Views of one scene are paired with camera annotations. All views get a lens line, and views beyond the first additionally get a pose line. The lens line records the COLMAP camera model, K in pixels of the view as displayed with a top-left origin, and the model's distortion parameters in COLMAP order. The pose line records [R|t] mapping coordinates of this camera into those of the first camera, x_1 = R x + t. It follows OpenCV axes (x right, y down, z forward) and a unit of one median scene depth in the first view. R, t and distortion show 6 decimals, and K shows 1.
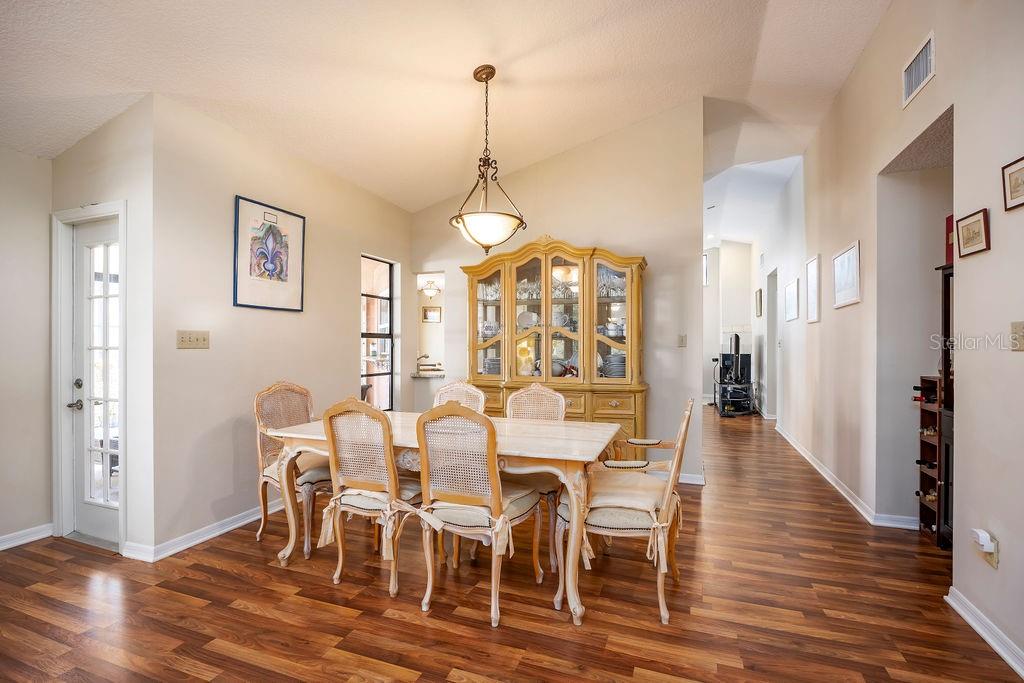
lens RADIAL K [[473.6, 0, 512.0], [0, 473.6, 341.5], [0, 0, 1]] dist [-0.011265, -0.000311]
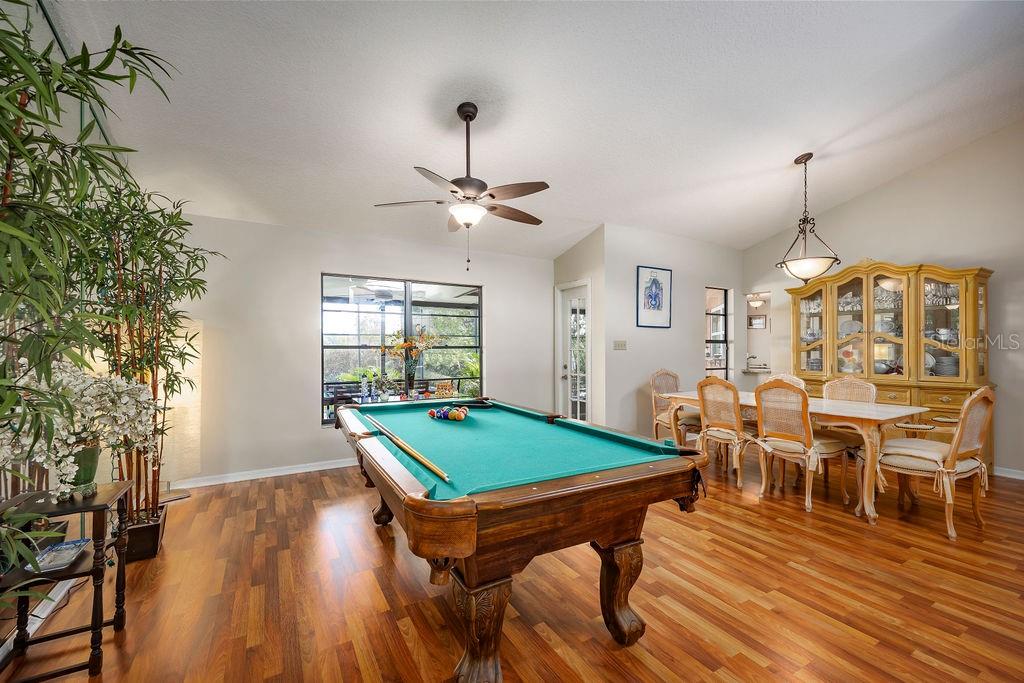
lens RADIAL K [[419.6, 0, 513.0], [0, 419.6, 346.0], [0, 0, 1]] dist [0.001970, 0.000391]
pose [[0.772283, -0.004568, -0.635262, 0.068951], [0.004887, 0.999987, -0.001250, -0.000668], [0.635259, -0.002139, 0.772296, -0.550955]]
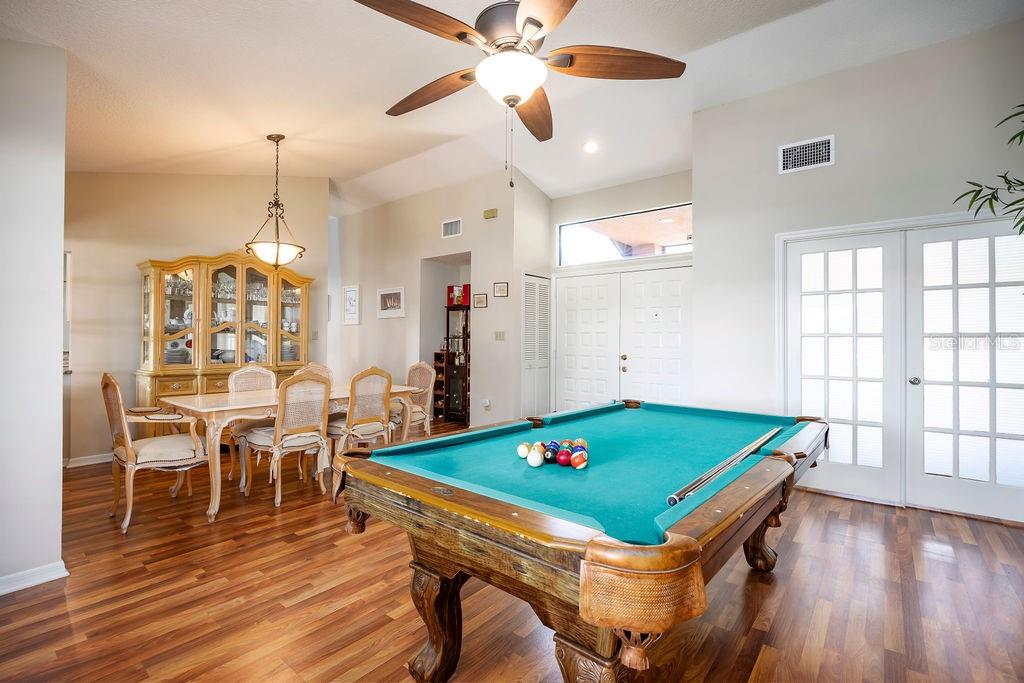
lens RADIAL K [[473.6, 0, 512.0], [0, 473.6, 341.5], [0, 0, 1]] dist [-0.011265, -0.000311]
pose [[0.313501, -0.002413, 0.949585, -1.137264], [-0.009075, 0.999943, 0.005537, 0.005375], [-0.949544, -0.010353, 0.313462, -0.077563]]
